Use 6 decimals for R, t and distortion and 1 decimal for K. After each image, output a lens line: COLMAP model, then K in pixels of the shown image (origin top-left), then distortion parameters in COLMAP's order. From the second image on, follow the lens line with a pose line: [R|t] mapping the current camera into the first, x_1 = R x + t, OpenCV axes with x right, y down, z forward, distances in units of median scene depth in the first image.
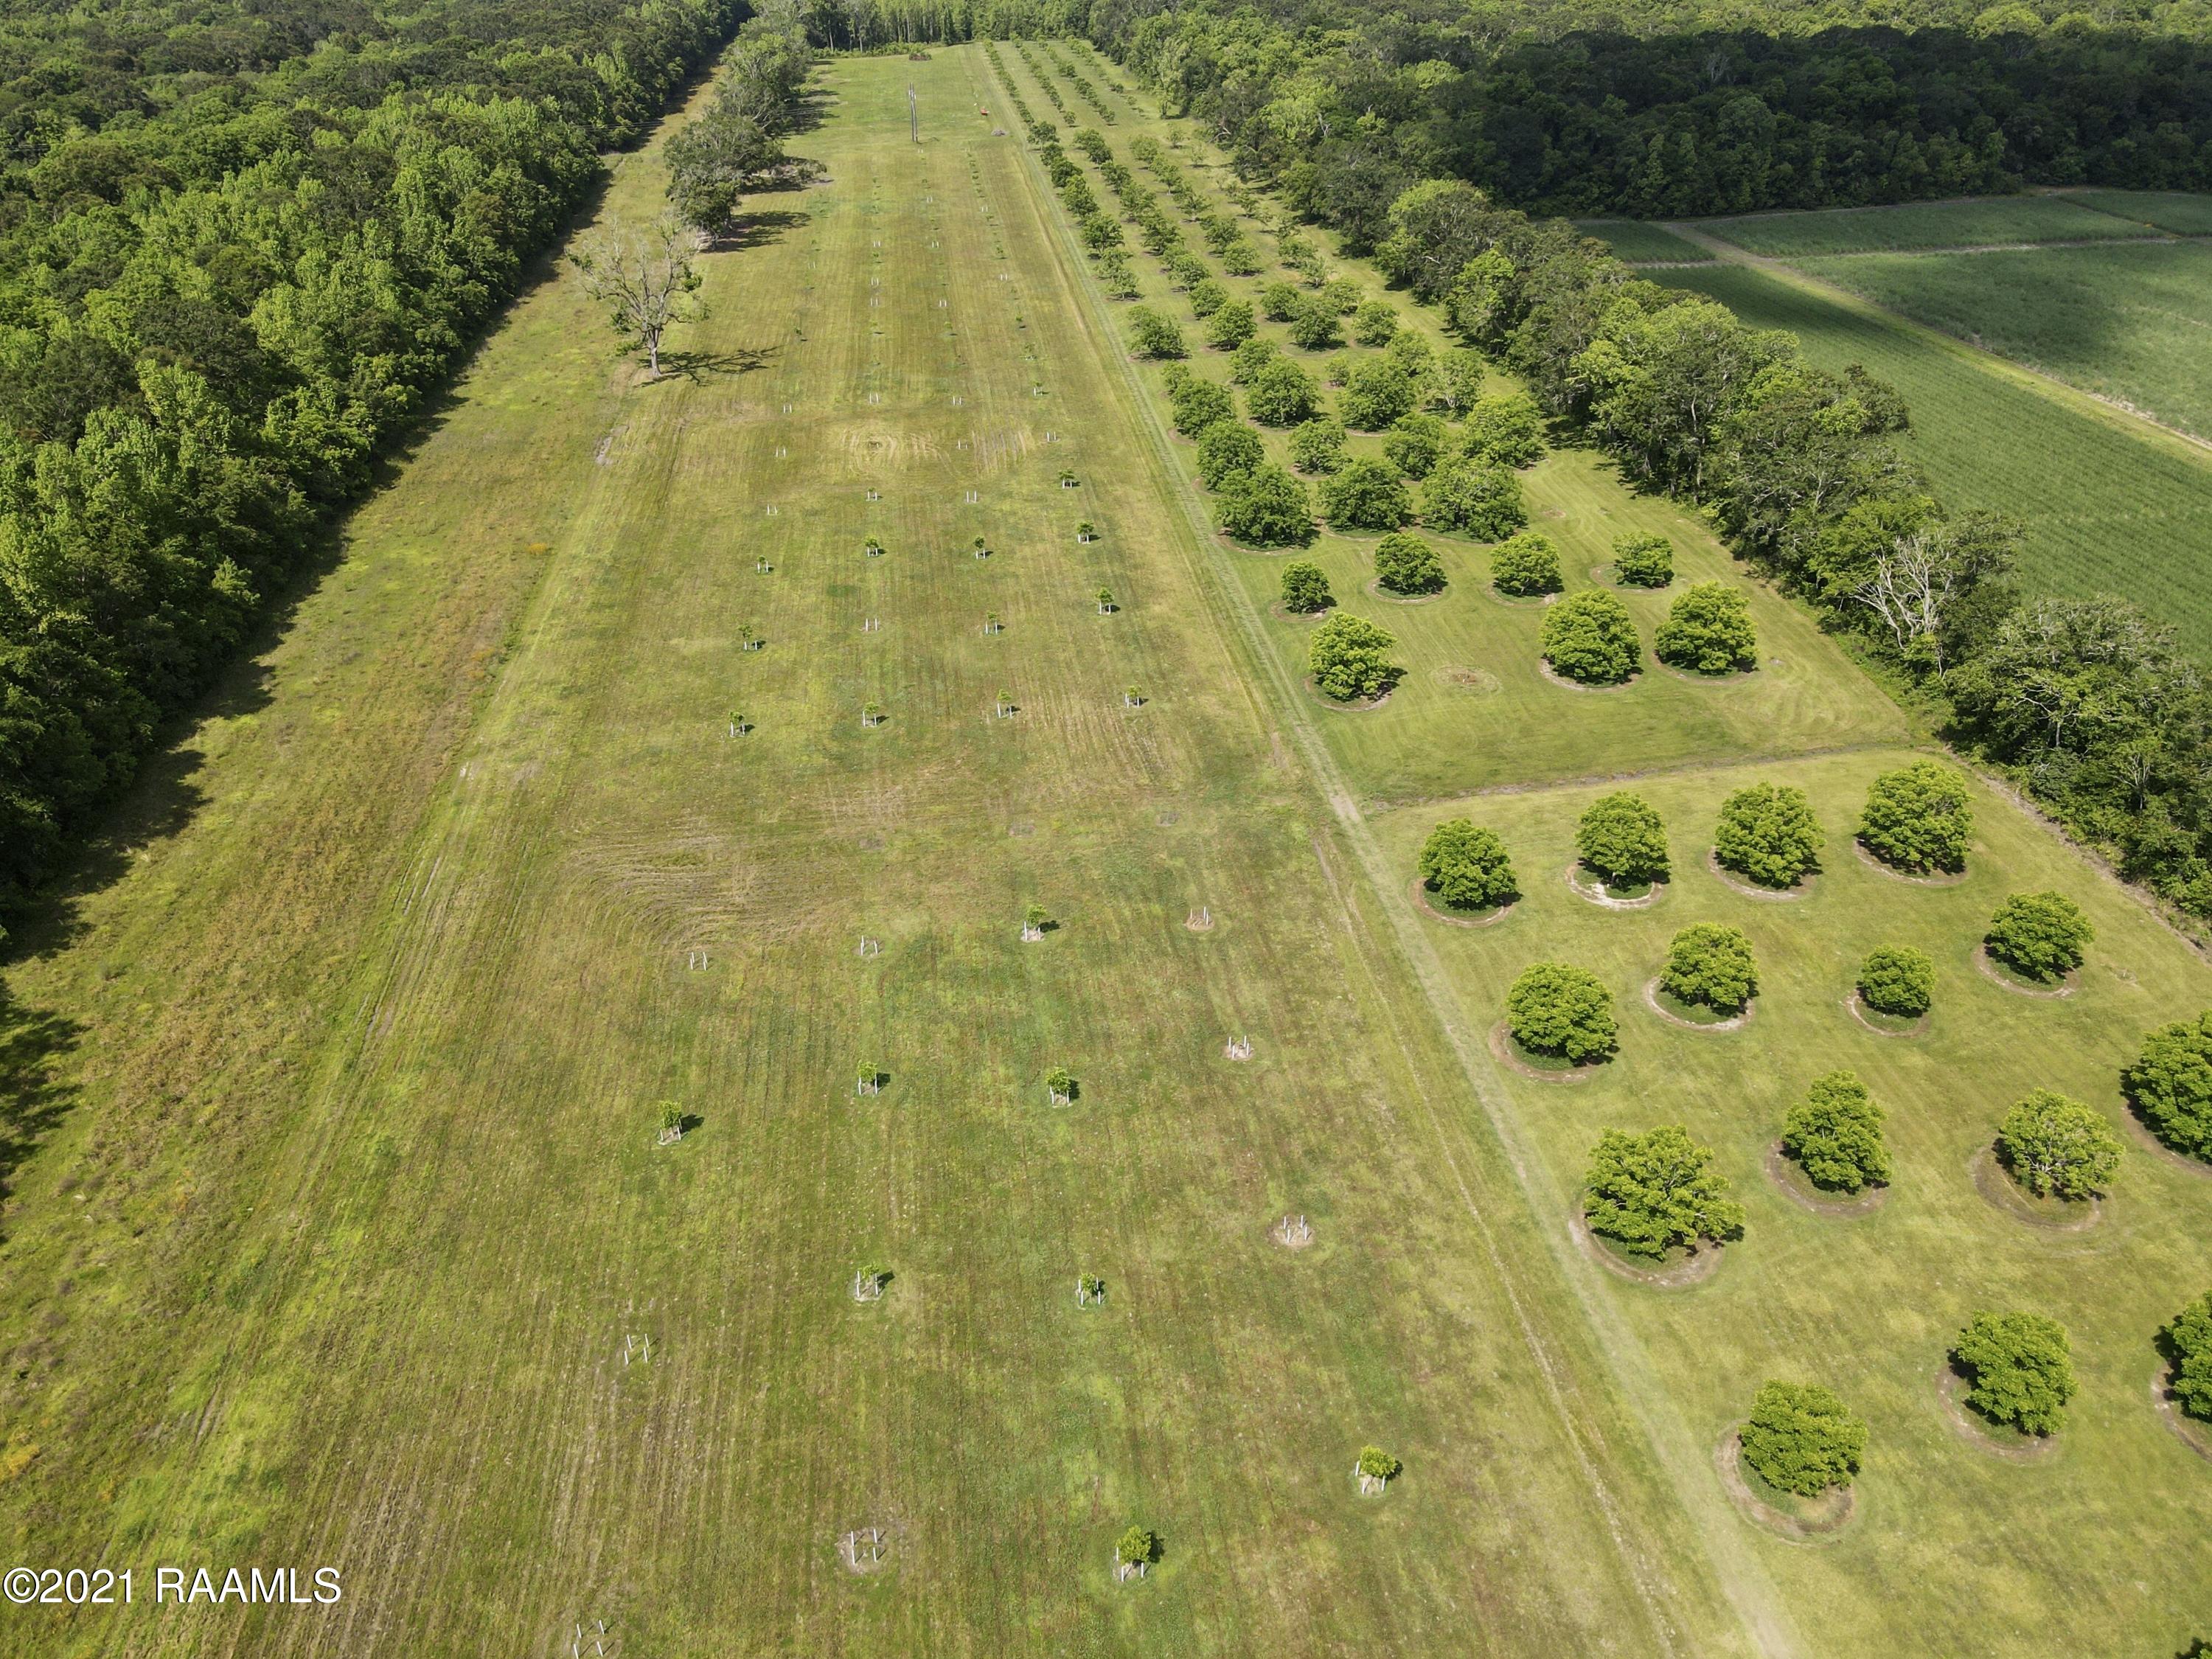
lens RADIAL K [[1621.0, 0, 1101.4], [0, 1621.0, 831.9], [0, 0, 1]] dist [0.041765, -0.028730]
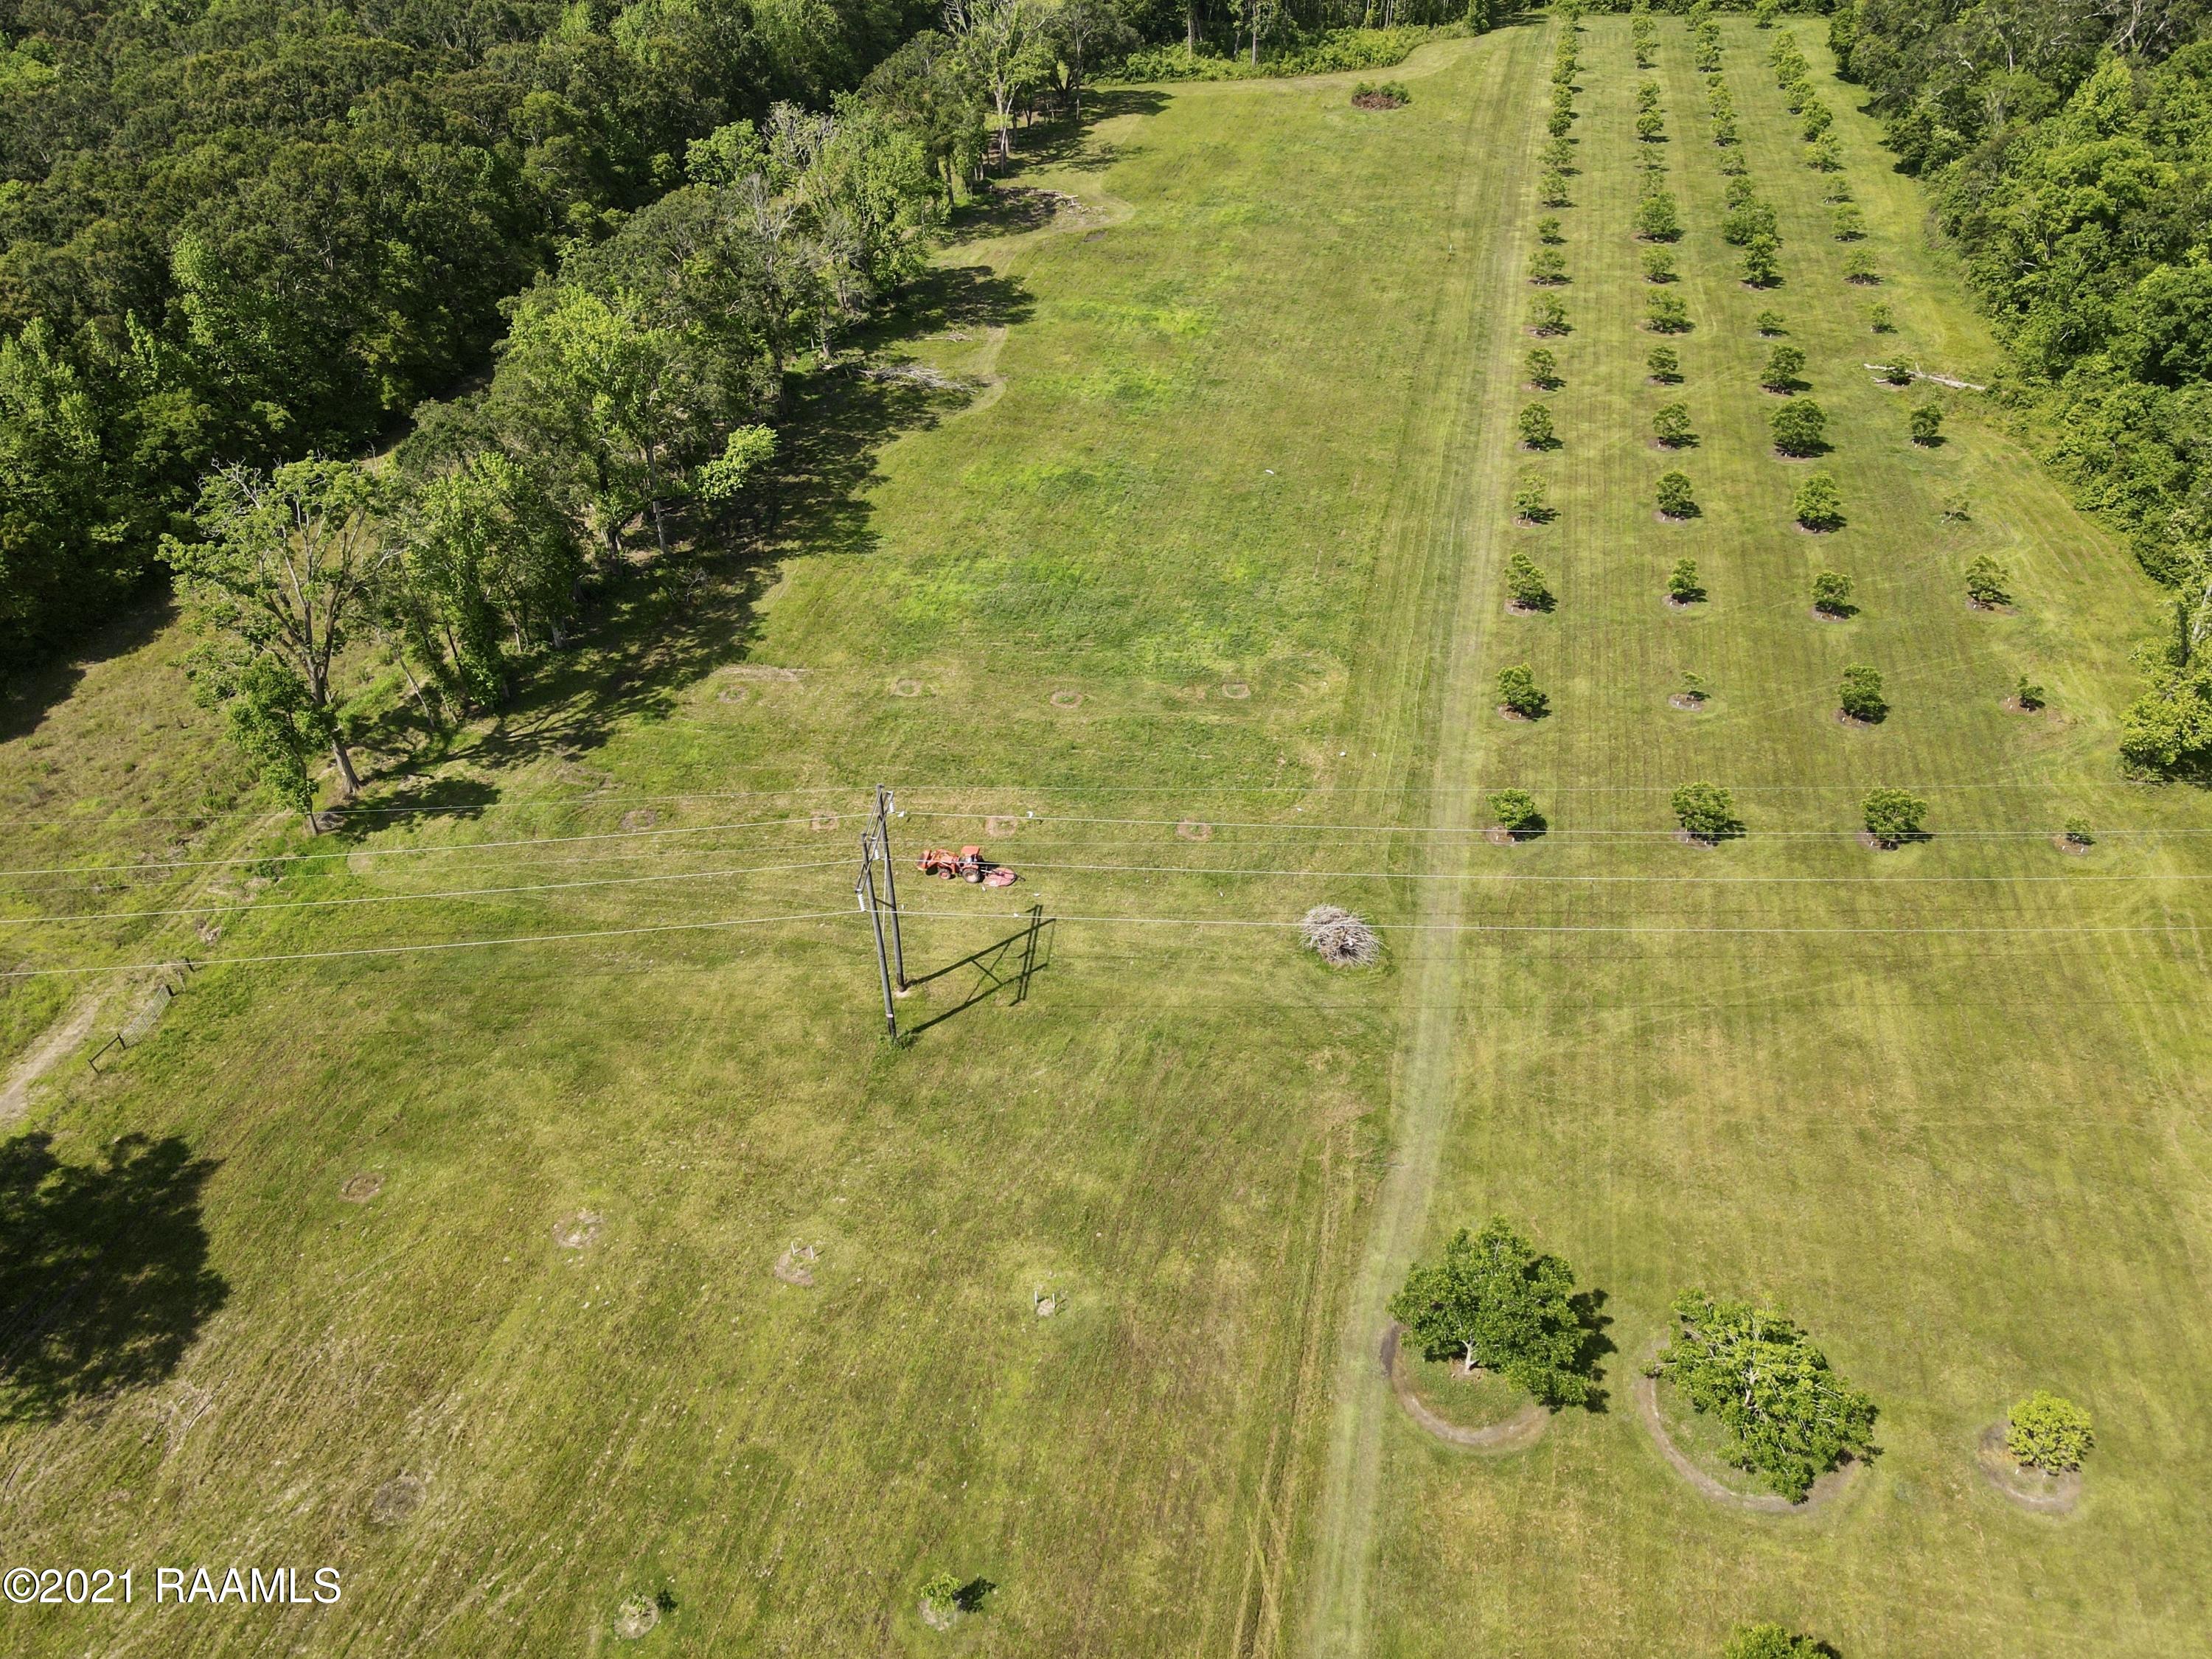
lens RADIAL K [[1625.8, 0, 1100.1], [0, 1625.8, 830.7], [0, 0, 1]] dist [0.019247, 0.011443]
pose [[0.938173, 0.202917, -0.280456, -0.067857], [-0.168547, 0.975422, 0.141926, -0.928241], [0.302363, -0.085881, 0.949316, 1.567506]]
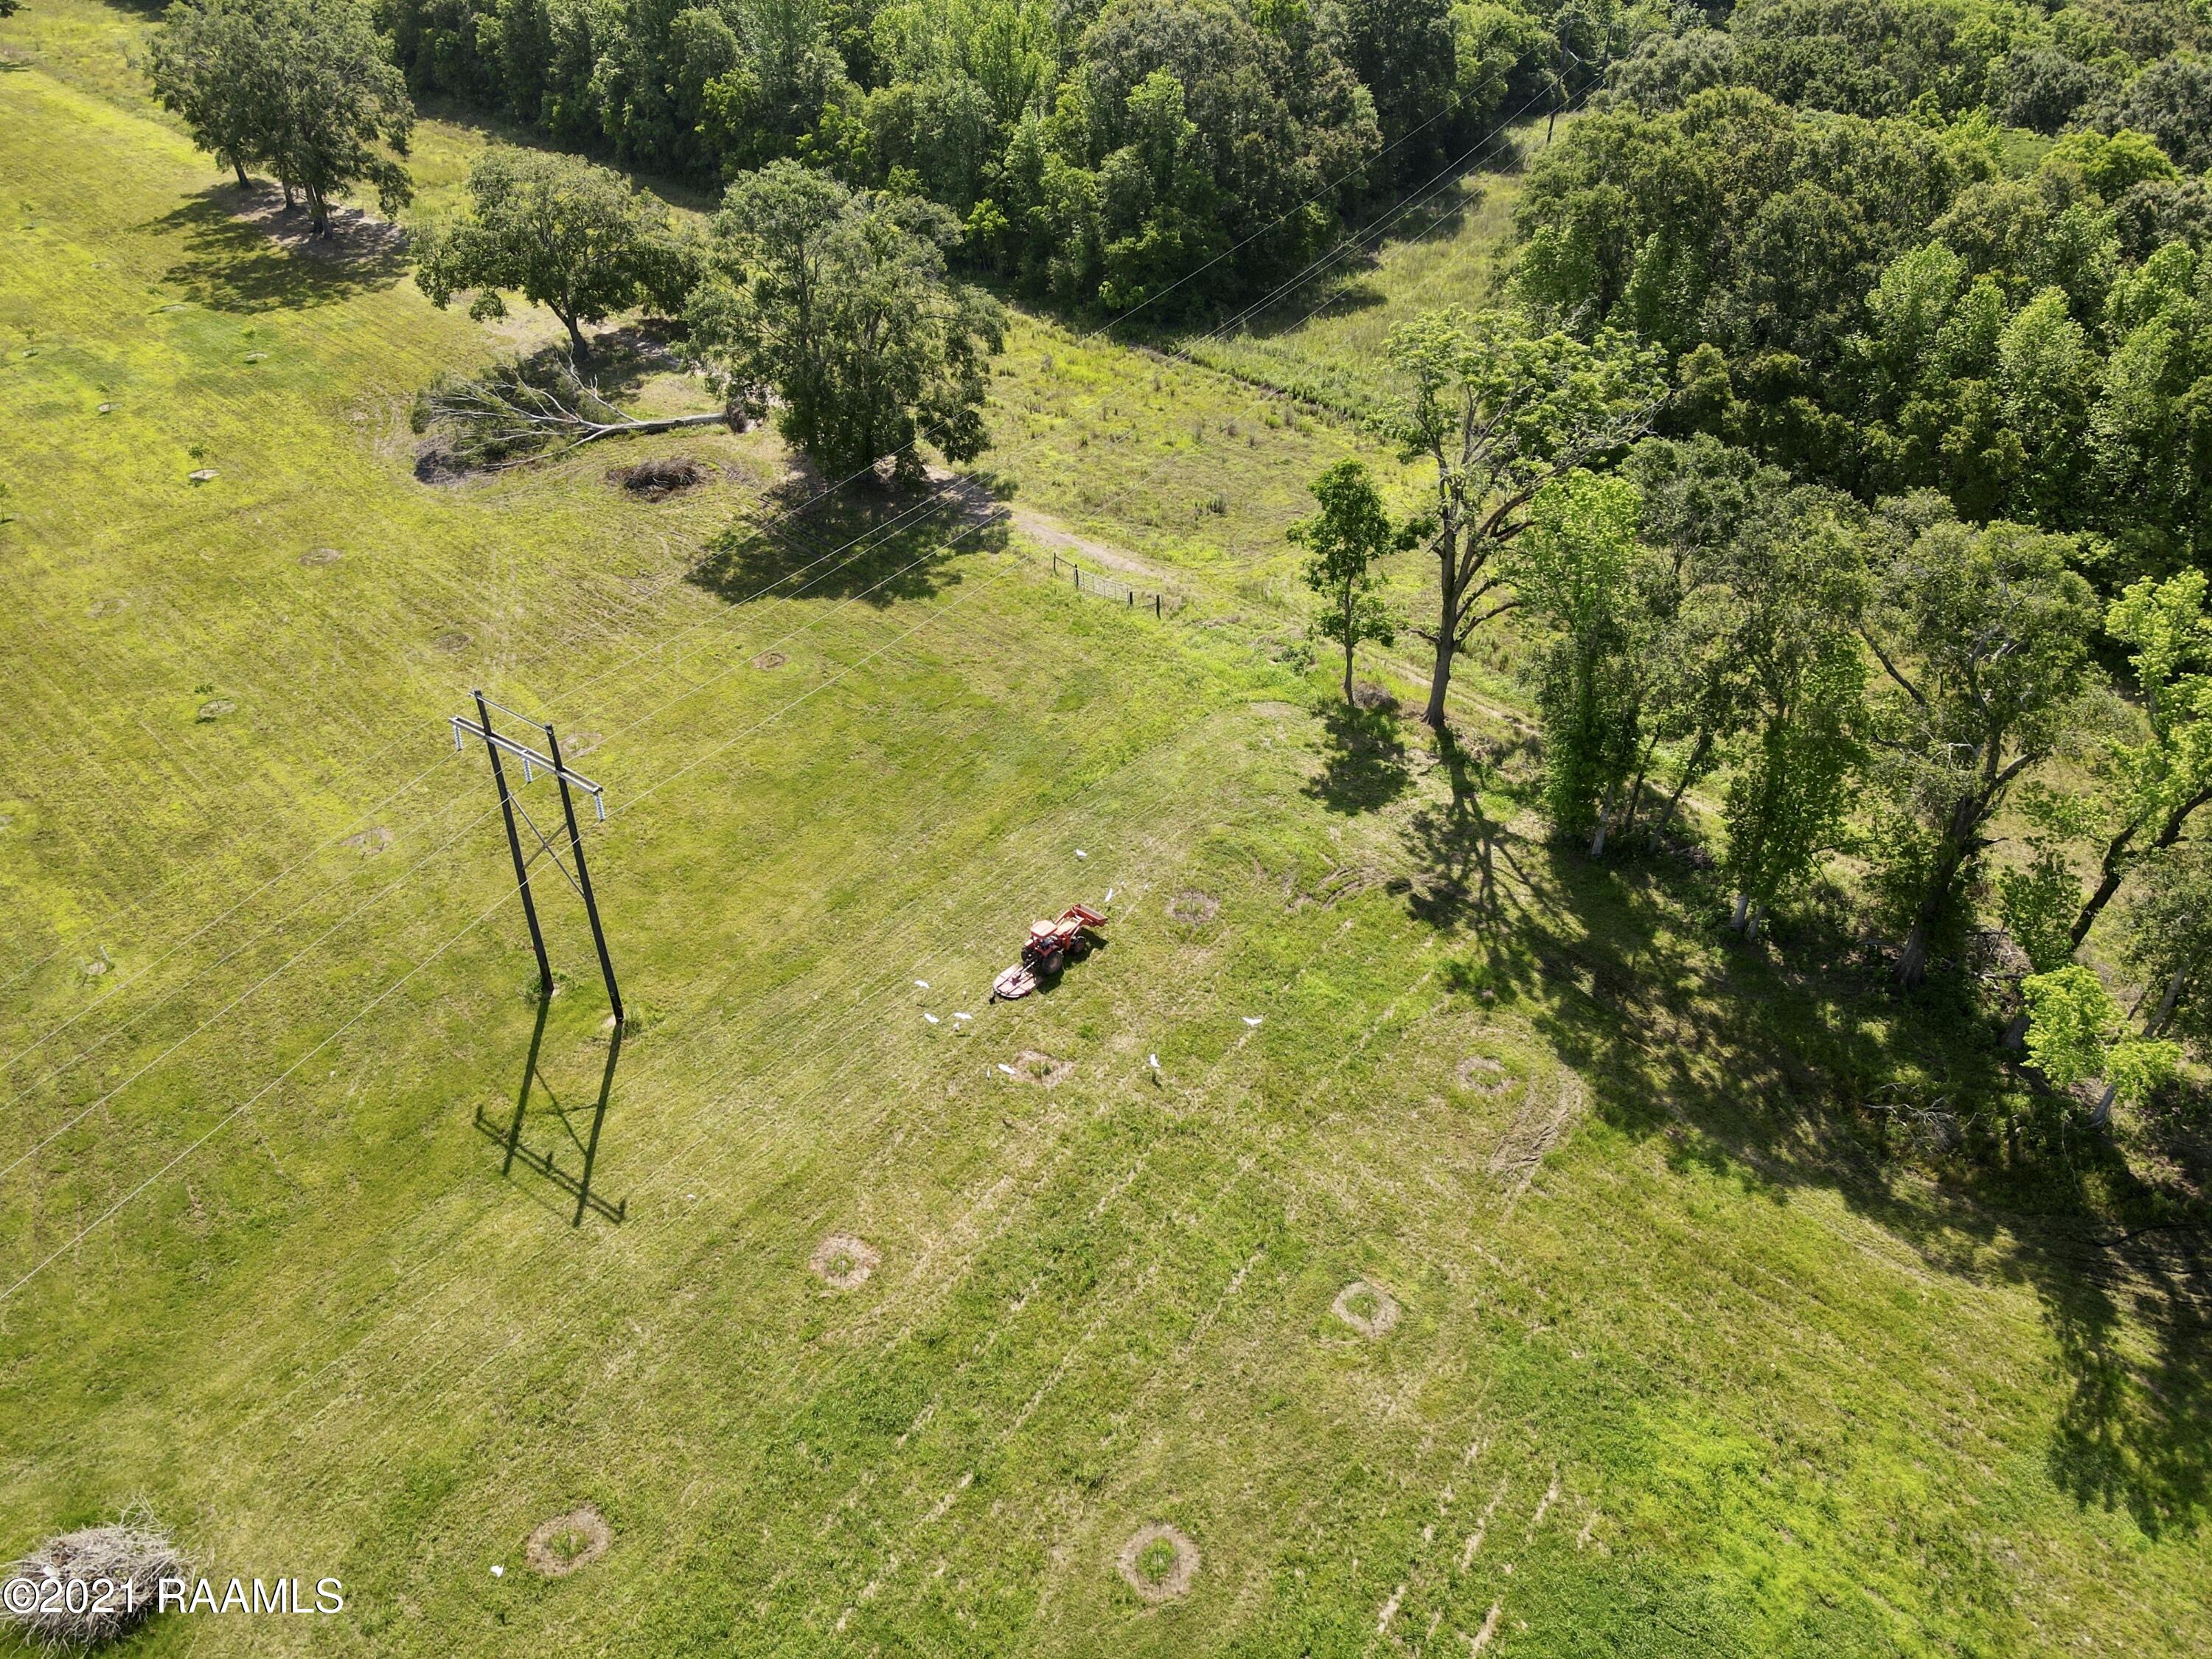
lens RADIAL K [[1625.8, 0, 1100.1], [0, 1625.8, 830.7], [0, 0, 1]] dist [0.019247, 0.011443]
pose [[-0.778256, 0.381806, -0.498540, -0.152858], [-0.317250, 0.446080, 0.836879, -1.110586], [0.541914, 0.809467, -0.226036, 2.014419]]
